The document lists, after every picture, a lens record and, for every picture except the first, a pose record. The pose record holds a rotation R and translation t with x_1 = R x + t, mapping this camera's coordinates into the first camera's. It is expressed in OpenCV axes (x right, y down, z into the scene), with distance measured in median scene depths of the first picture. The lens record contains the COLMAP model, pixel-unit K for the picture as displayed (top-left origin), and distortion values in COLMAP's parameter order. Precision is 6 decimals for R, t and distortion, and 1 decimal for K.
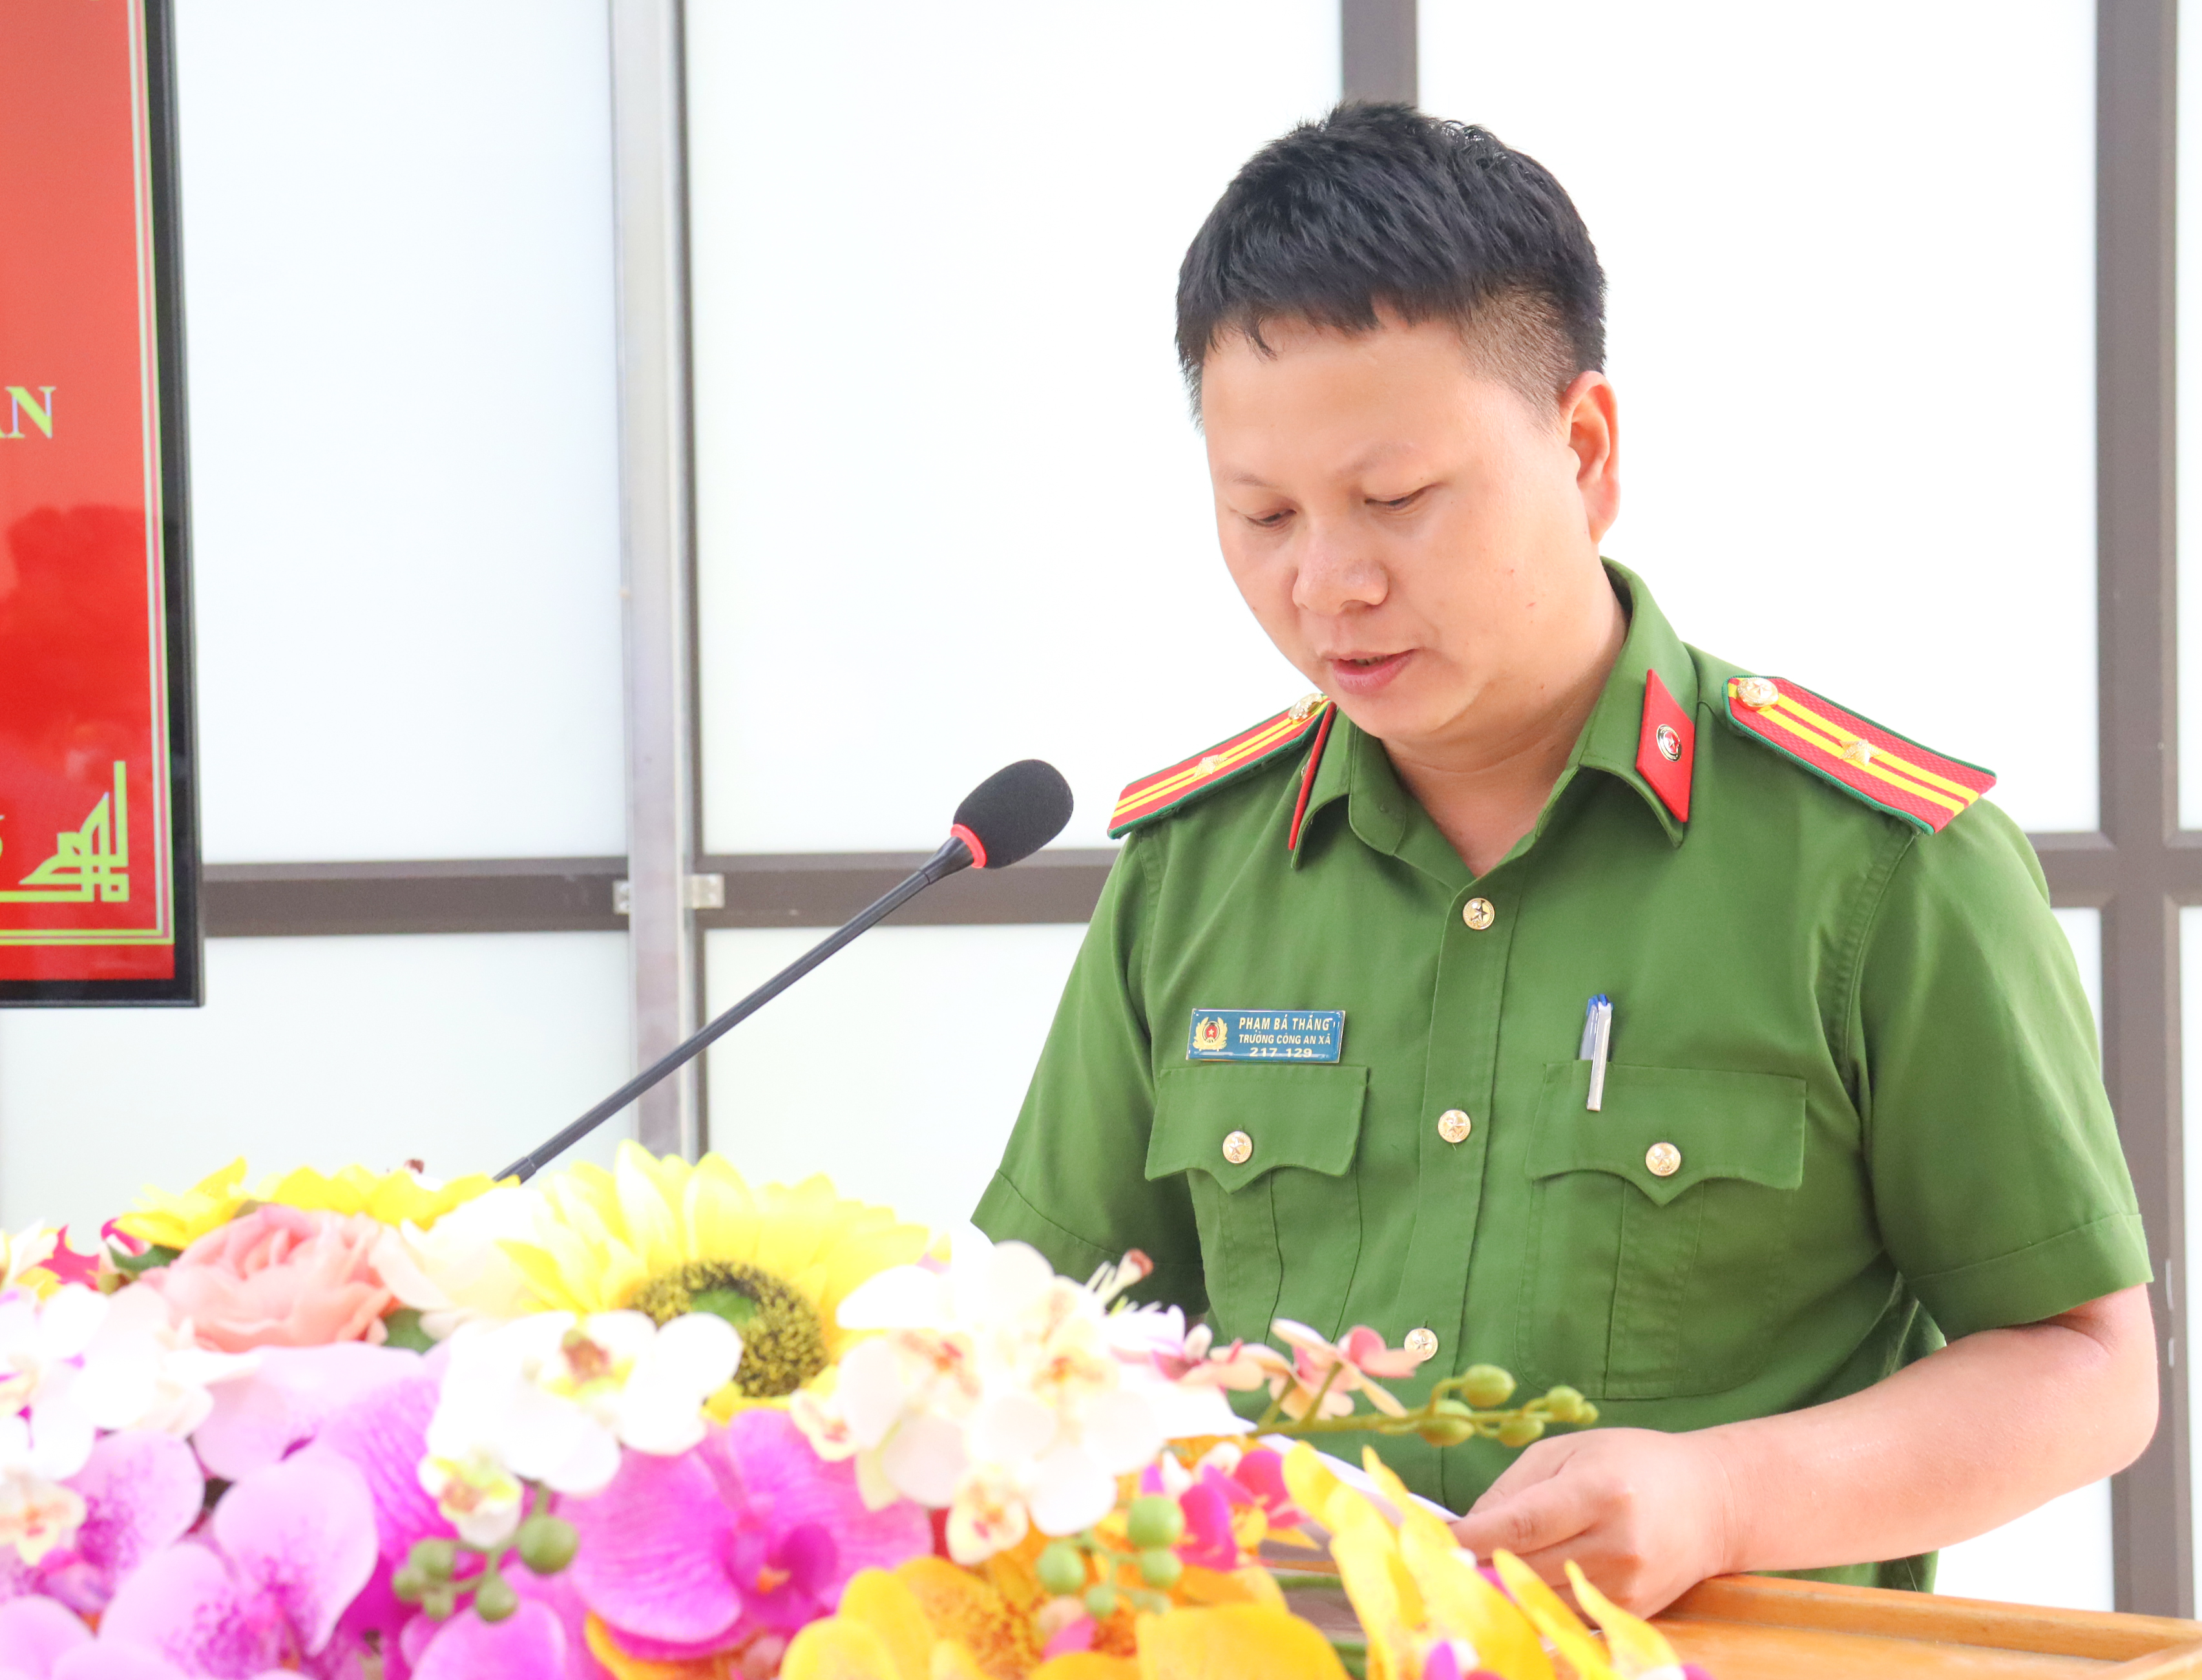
lens RADIAL K [[4099.9, 0, 1101.7], [0, 4099.9, 842.5], [0, 0, 1]] dist [0.054633, 0.000000]
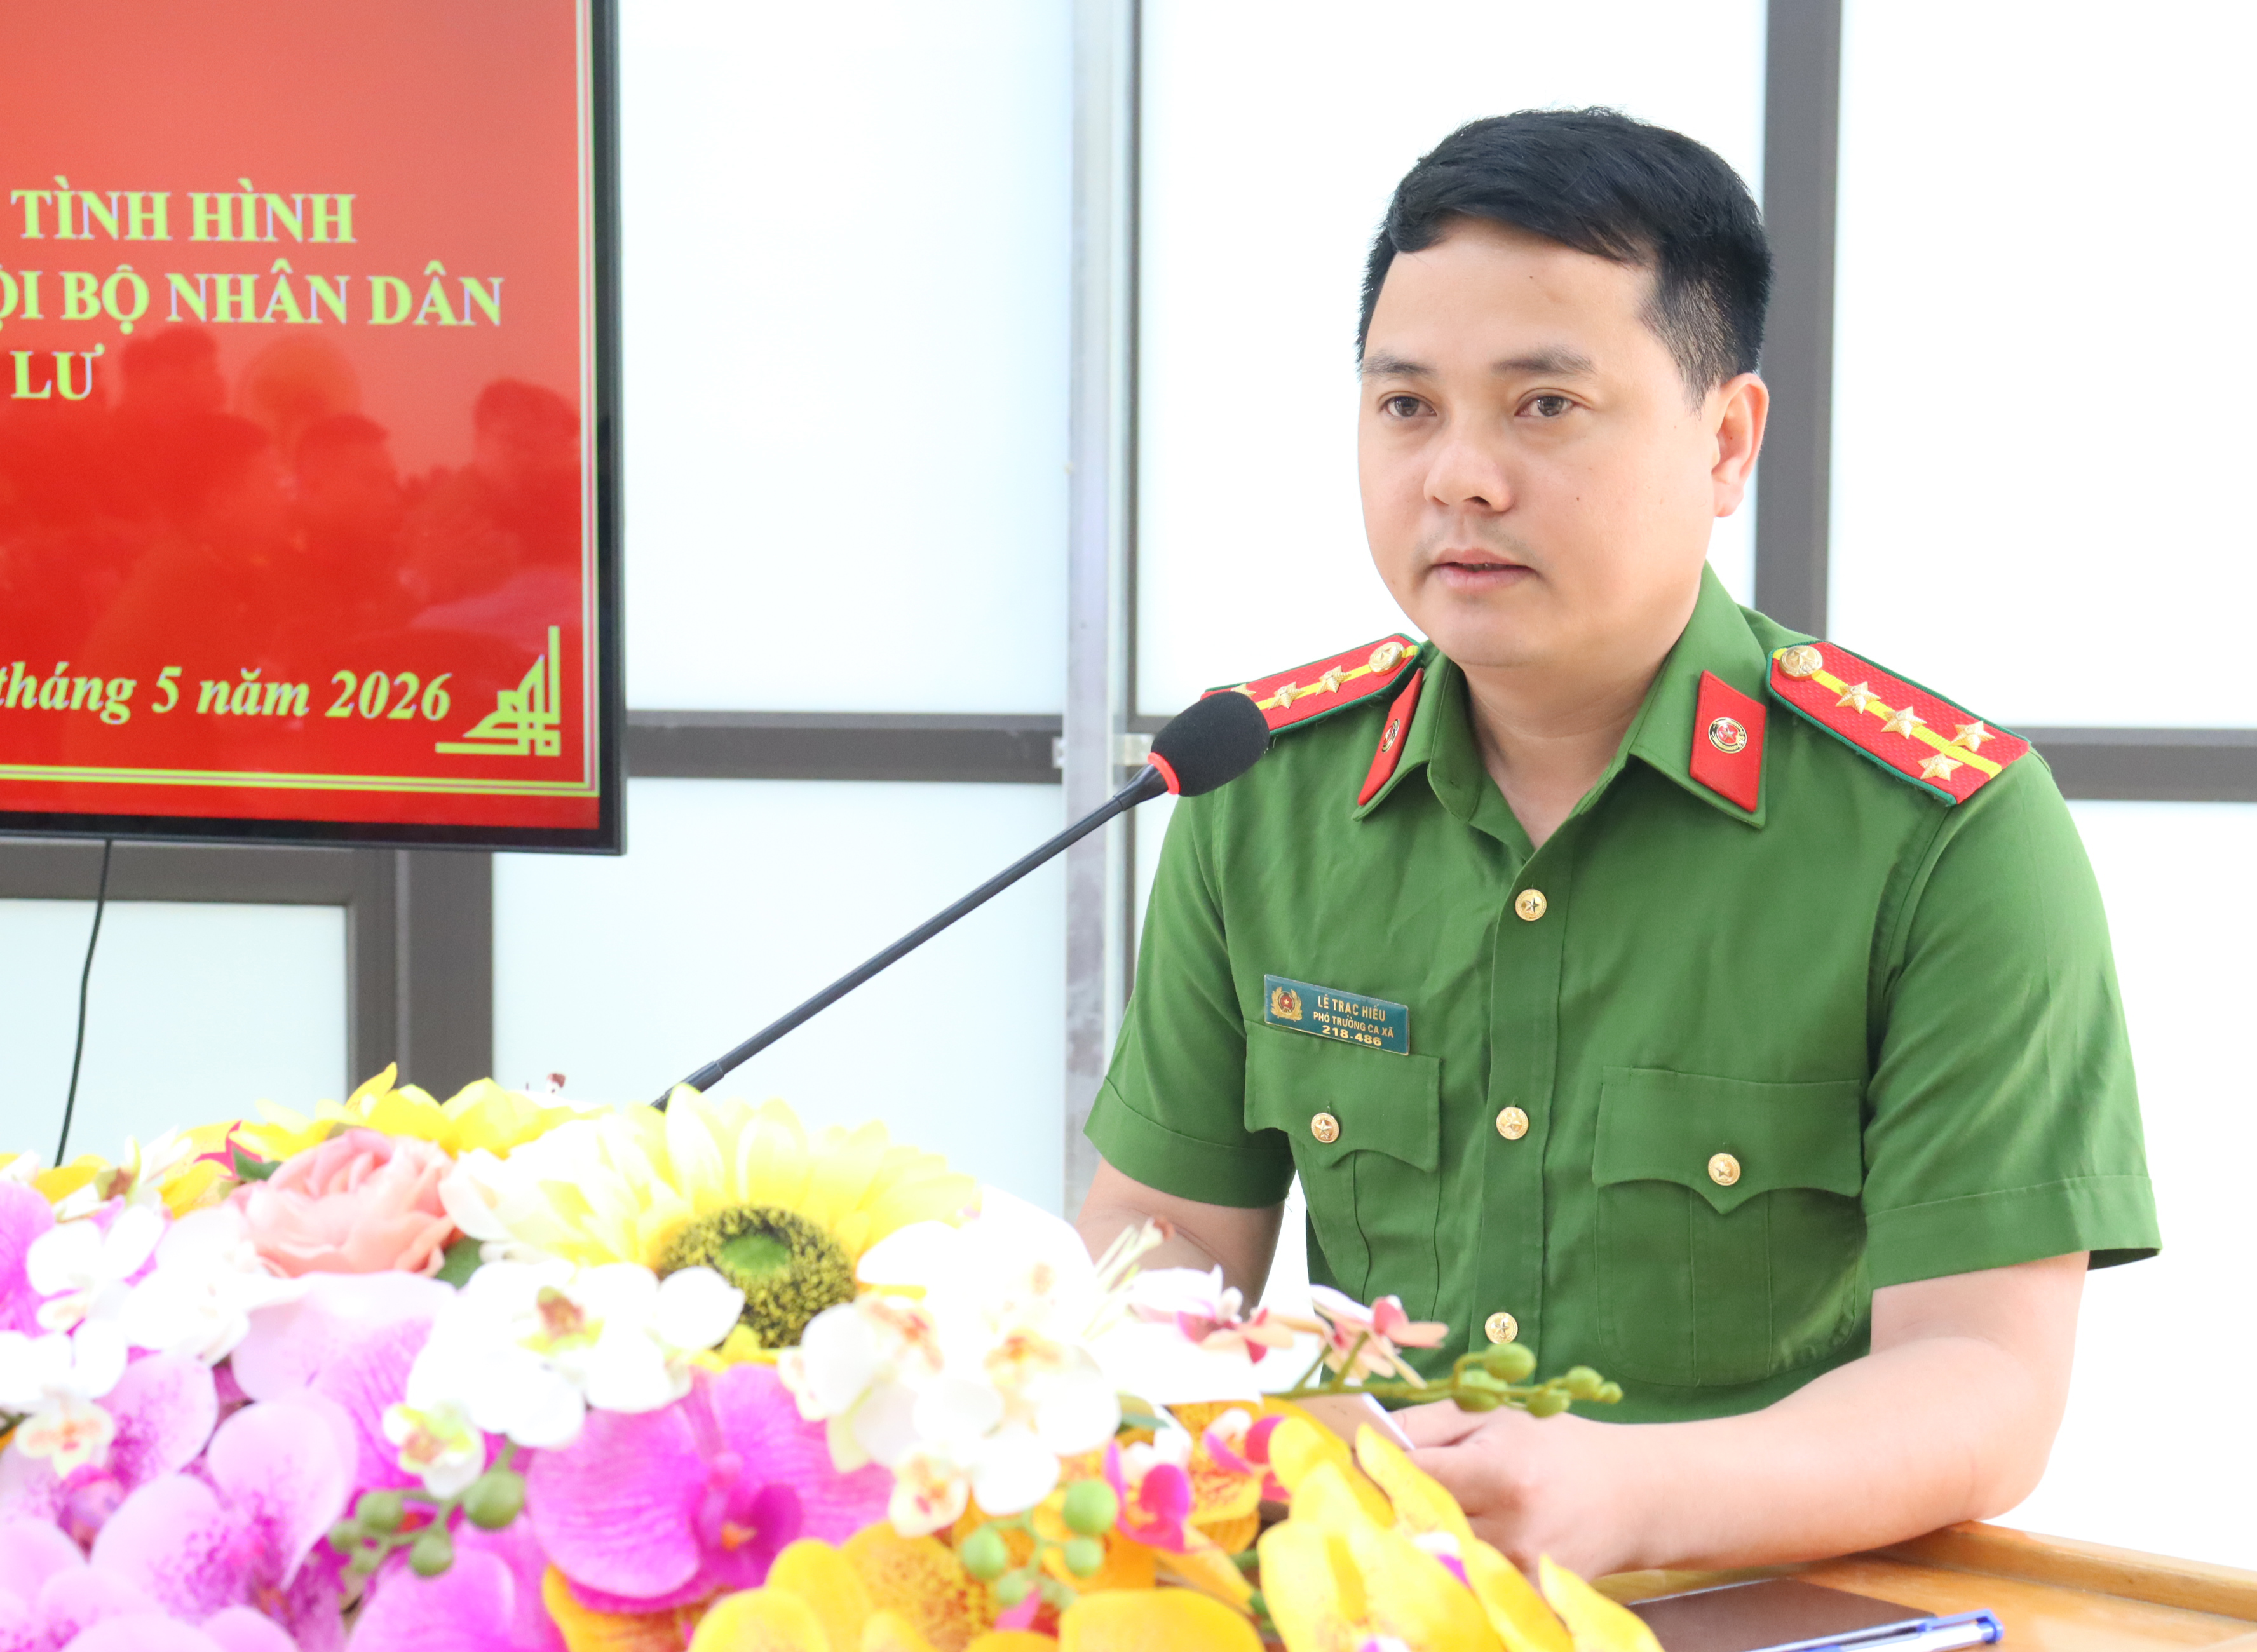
lens RADIAL K [[3811.5, 0, 1127.7], [0, 3811.5, 824.9], [0, 0, 1]] dist [0.037471, 0.000000]
pose [[0.991693, 0.032458, -0.124467, 0.115369], [-0.027754, 0.998840, 0.039348, -0.034323], [0.125600, -0.035566, 0.991443, 0.064692]]
